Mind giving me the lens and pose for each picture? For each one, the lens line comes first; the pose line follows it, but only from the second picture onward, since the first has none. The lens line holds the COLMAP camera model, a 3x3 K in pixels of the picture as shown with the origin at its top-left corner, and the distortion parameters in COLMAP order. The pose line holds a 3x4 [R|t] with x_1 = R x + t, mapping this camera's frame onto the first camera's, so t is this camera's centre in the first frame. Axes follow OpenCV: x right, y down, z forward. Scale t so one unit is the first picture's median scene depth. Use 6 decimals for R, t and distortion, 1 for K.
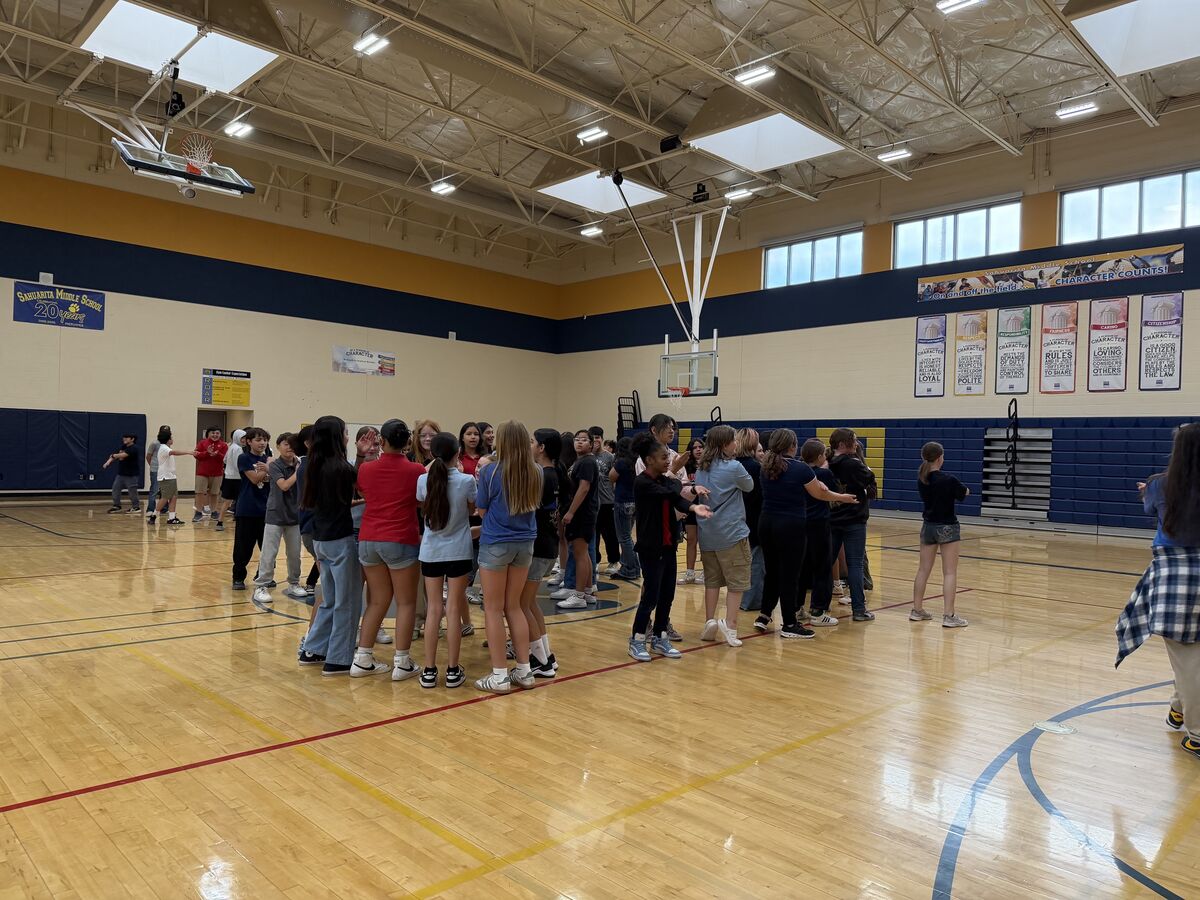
lens RADIAL K [[843.0, 0, 608.3], [0, 843.0, 451.6], [0, 0, 1]] dist [0.069492, -0.083283]
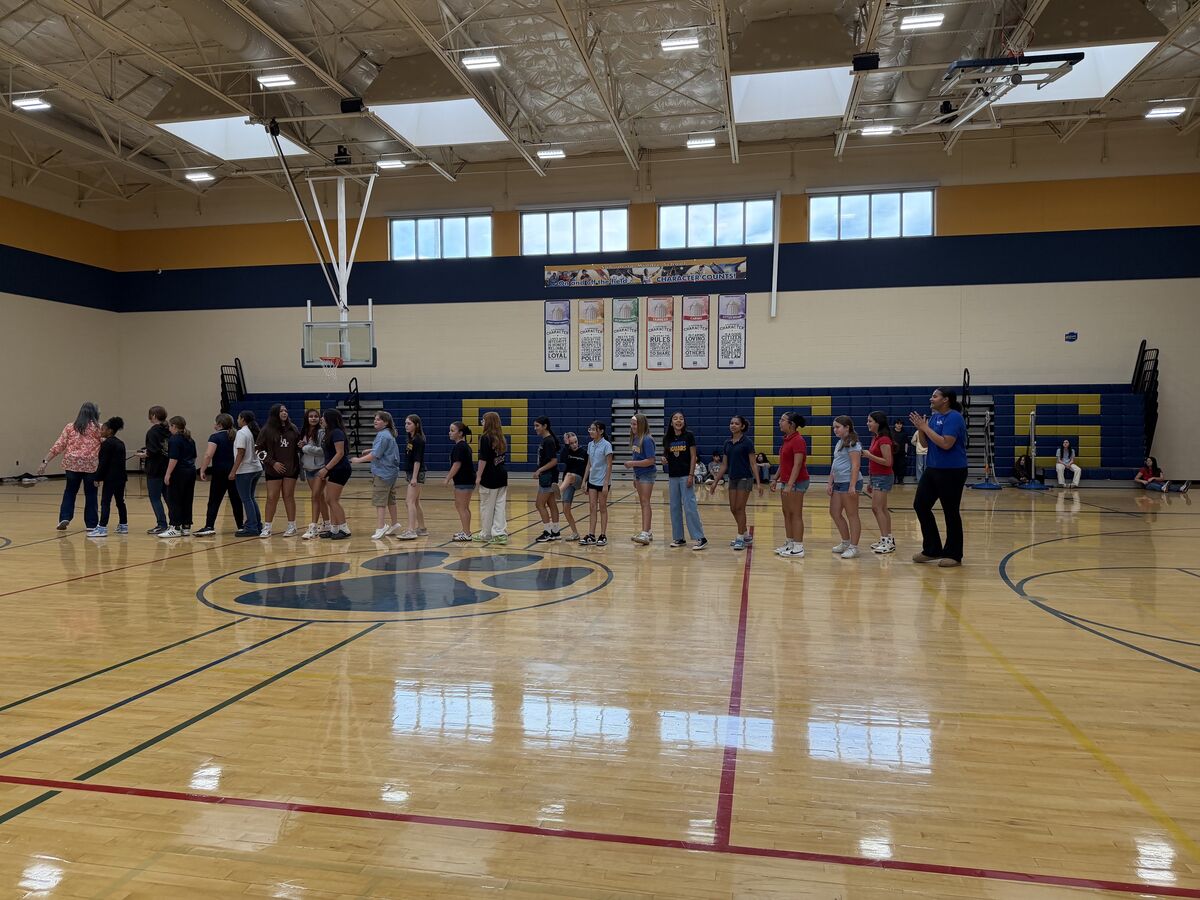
lens RADIAL K [[843.0, 0, 590.3], [0, 843.0, 444.4], [0, 0, 1]] dist [0.069492, -0.083283]
pose [[0.832385, -0.036652, 0.552985, -0.232472], [0.022422, 0.999221, 0.032479, -0.002614], [-0.553745, -0.014636, 0.832558, 0.036636]]
